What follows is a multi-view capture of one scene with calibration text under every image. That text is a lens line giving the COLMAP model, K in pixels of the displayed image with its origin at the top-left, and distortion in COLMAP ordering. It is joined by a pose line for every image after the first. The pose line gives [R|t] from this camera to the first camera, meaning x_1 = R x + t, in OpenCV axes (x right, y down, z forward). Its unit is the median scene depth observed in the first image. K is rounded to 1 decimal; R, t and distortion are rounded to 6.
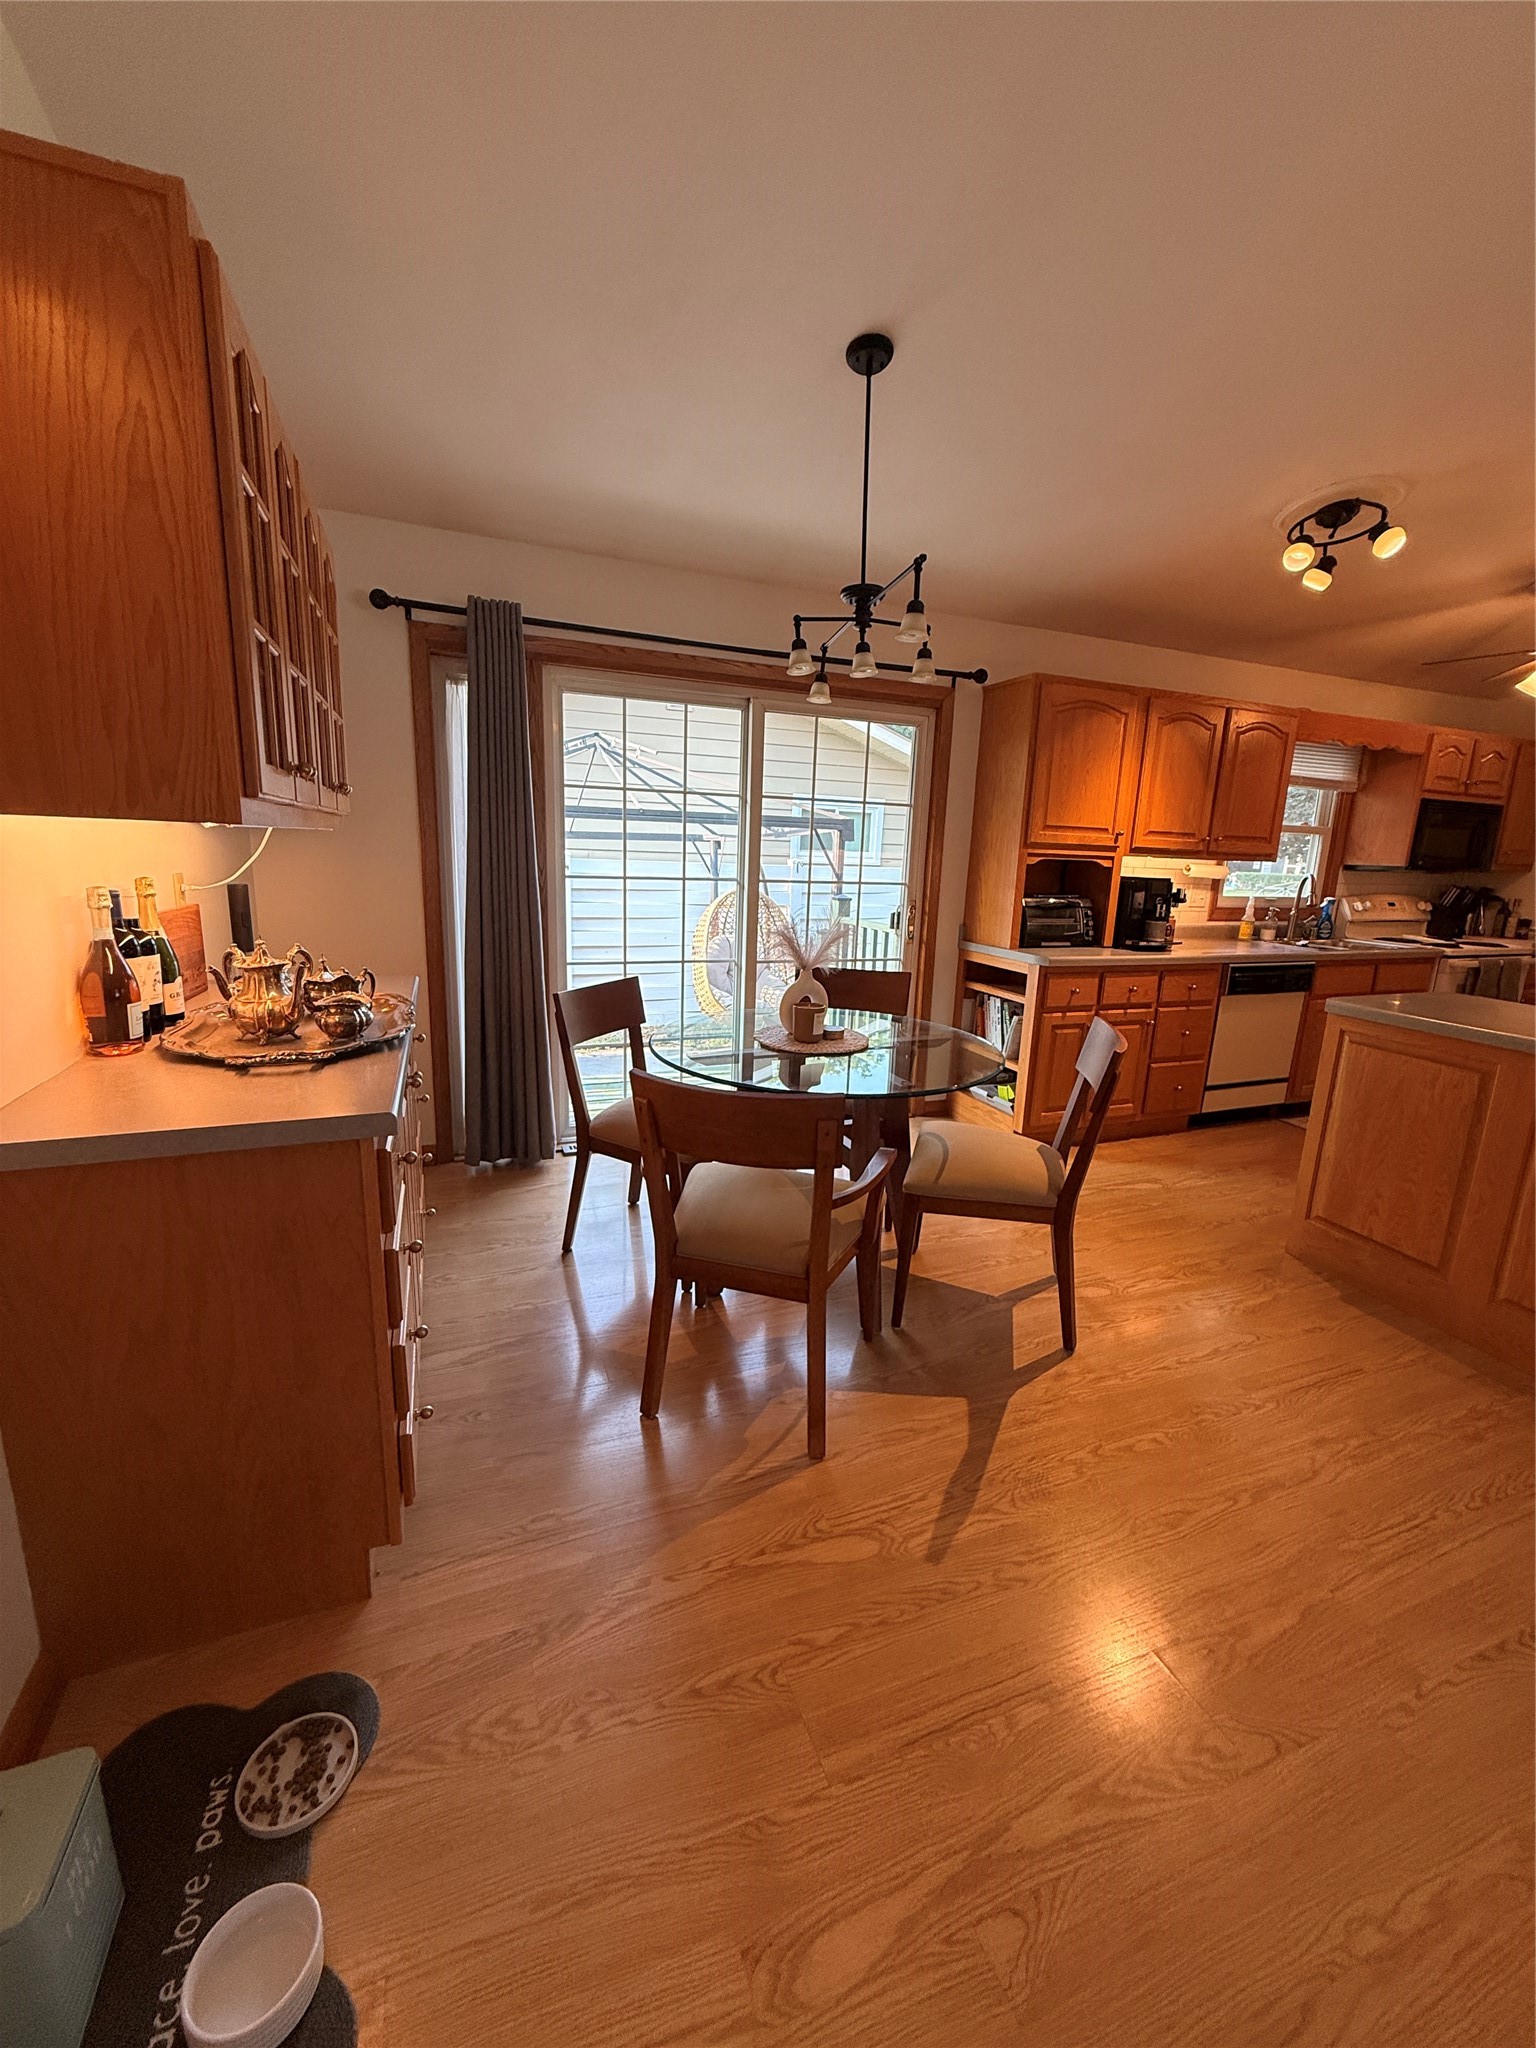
lens RADIAL K [[815.4, 0, 768.6], [0, 815.4, 1018.6], [0, 0, 1]] dist [-0.000443, 0.000375]
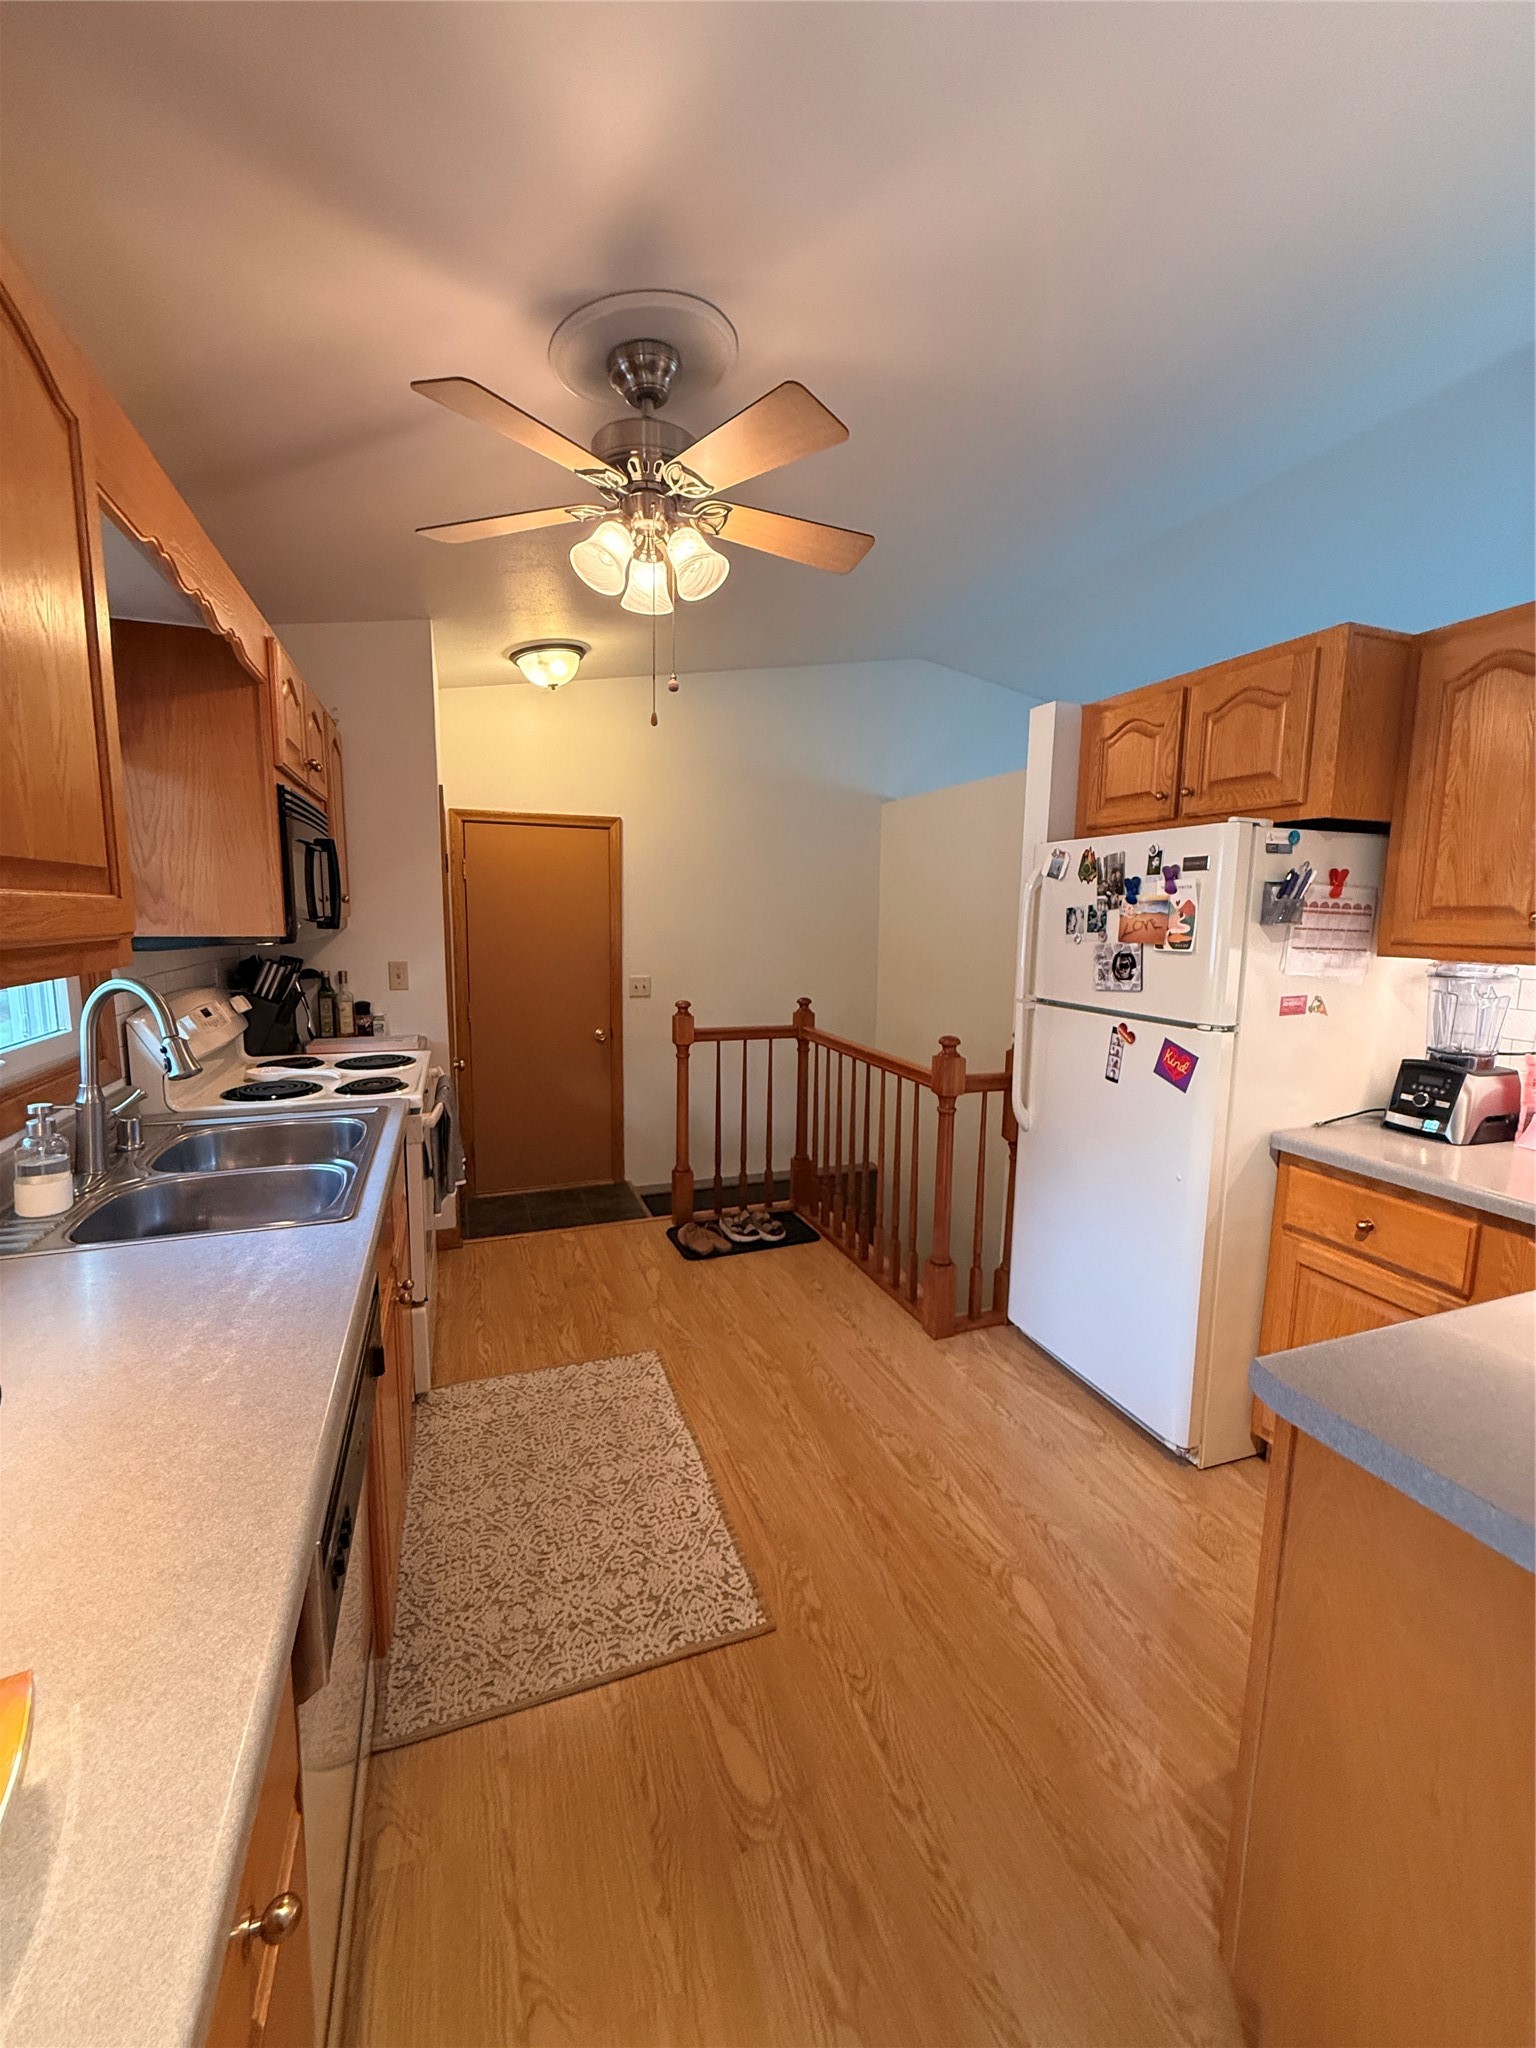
lens RADIAL K [[815.4, 0, 768.9], [0, 815.4, 1020.7], [0, 0, 1]] dist [-0.000443, 0.000375]
pose [[0.009284, -0.167686, 0.985797, 0.566623], [0.194855, 0.967244, 0.162695, -0.272650], [-0.980788, 0.190577, 0.041654, 1.223565]]
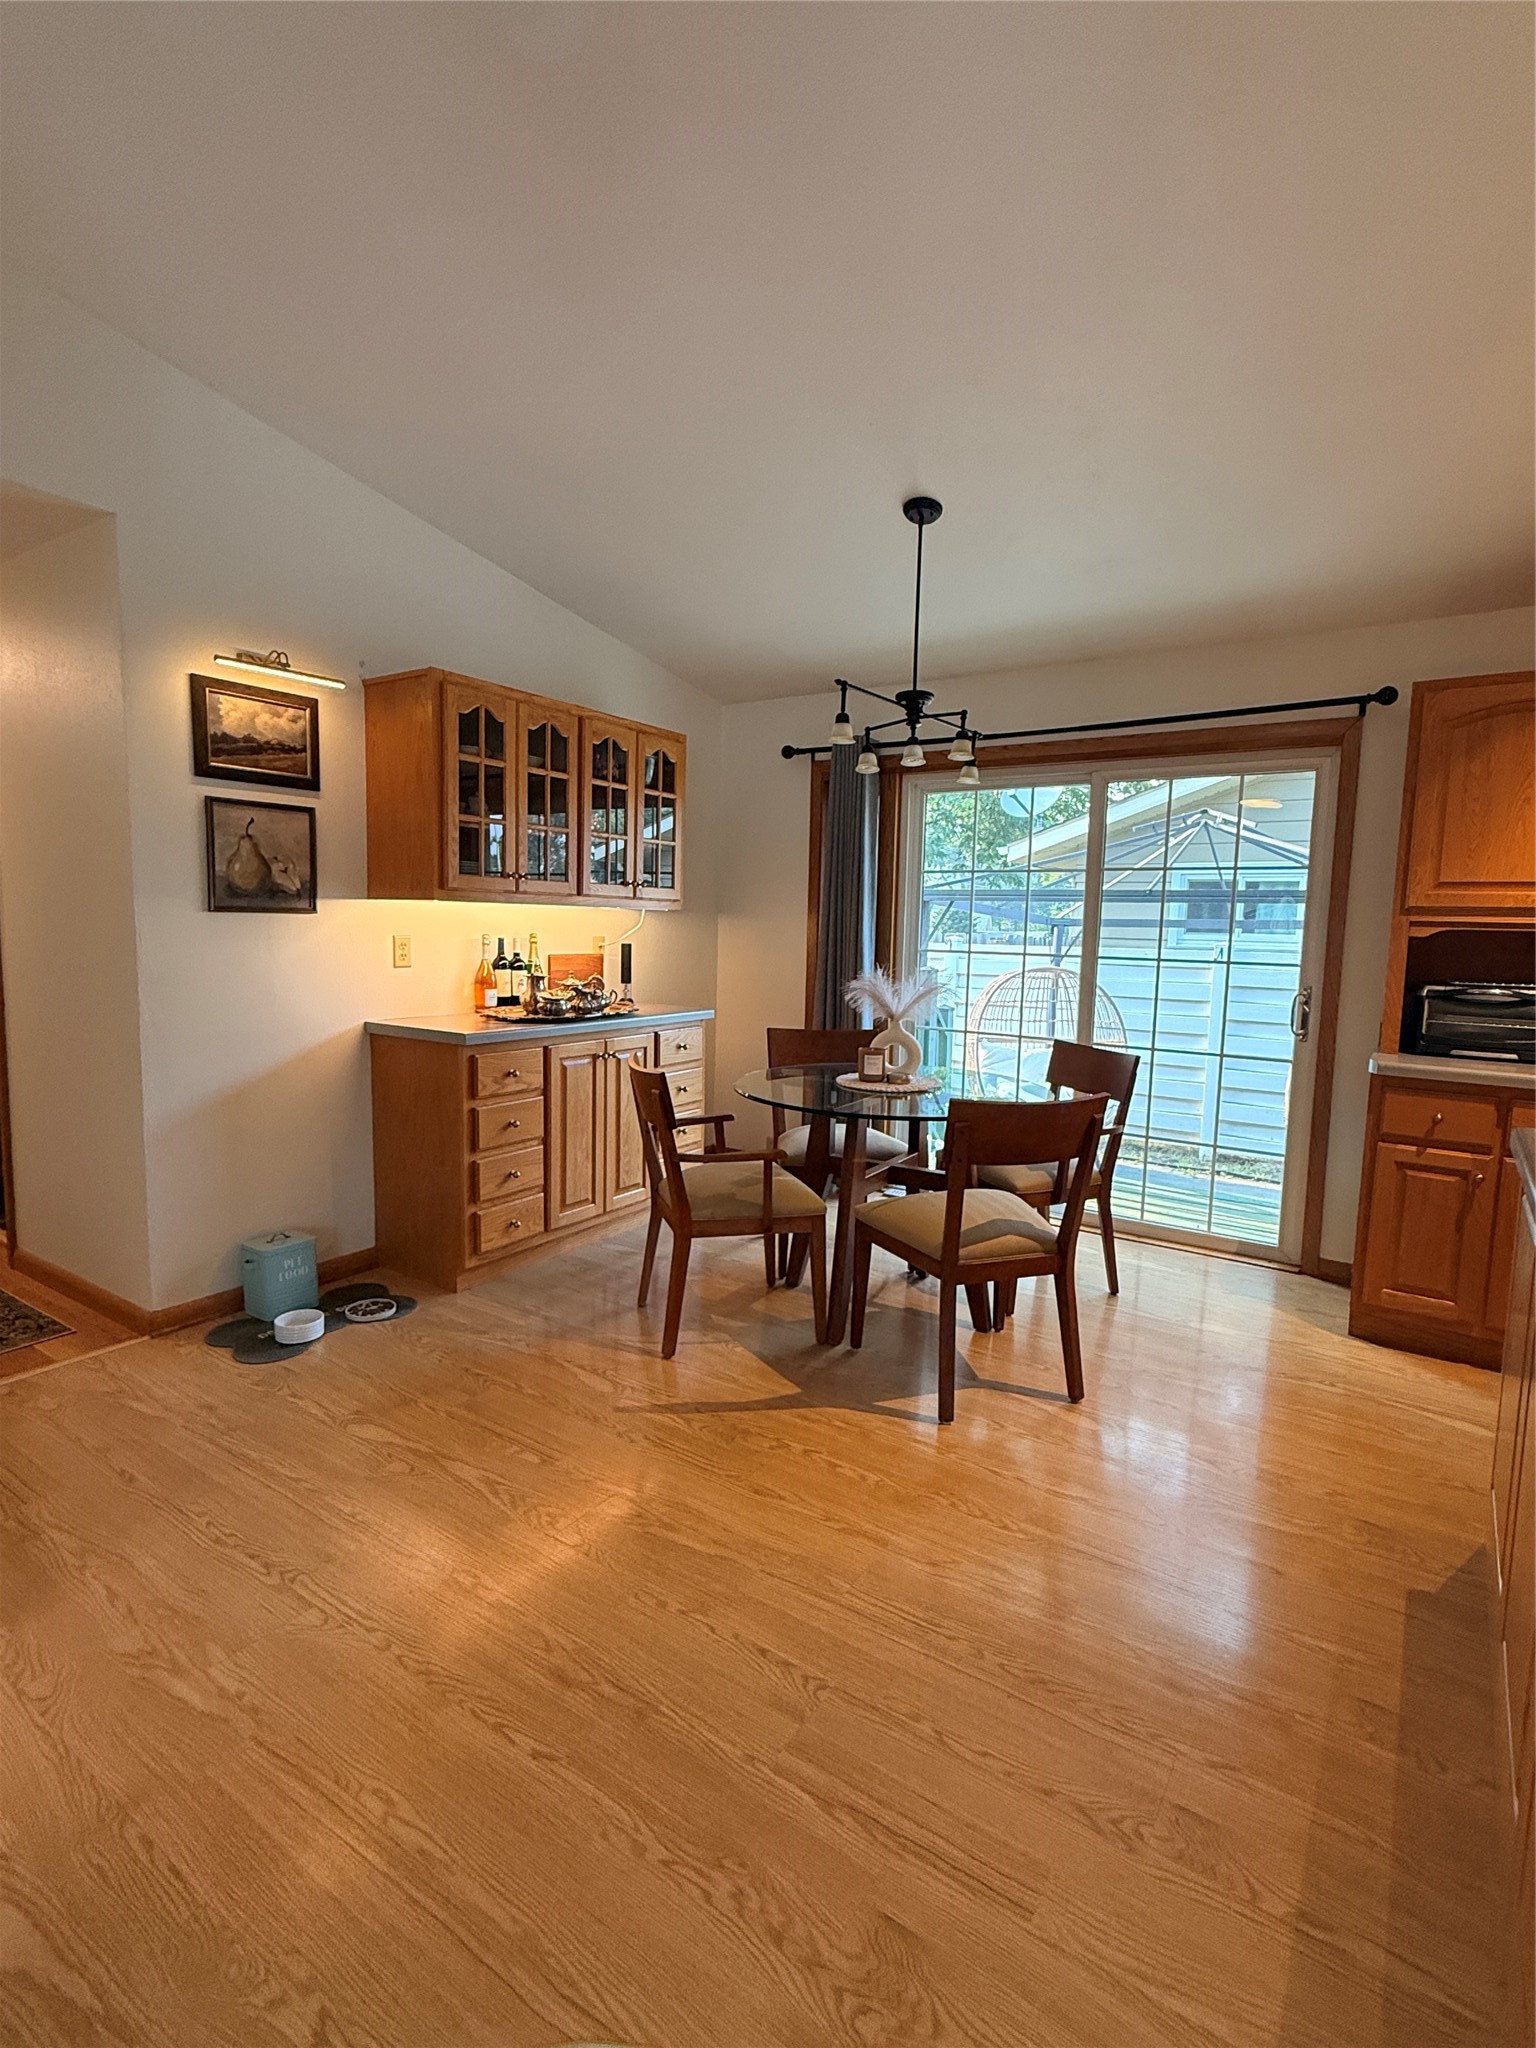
lens RADIAL K [[986.6, 0, 769.4], [0, 986.6, 1023.9], [0, 0, 1]] dist [-0.003183, 0.002386]
pose [[0.564827, 0.061893, -0.822885, 0.954228], [-0.174907, 0.983506, -0.046082, 0.032827], [0.806460, 0.169957, 0.566336, 0.088660]]
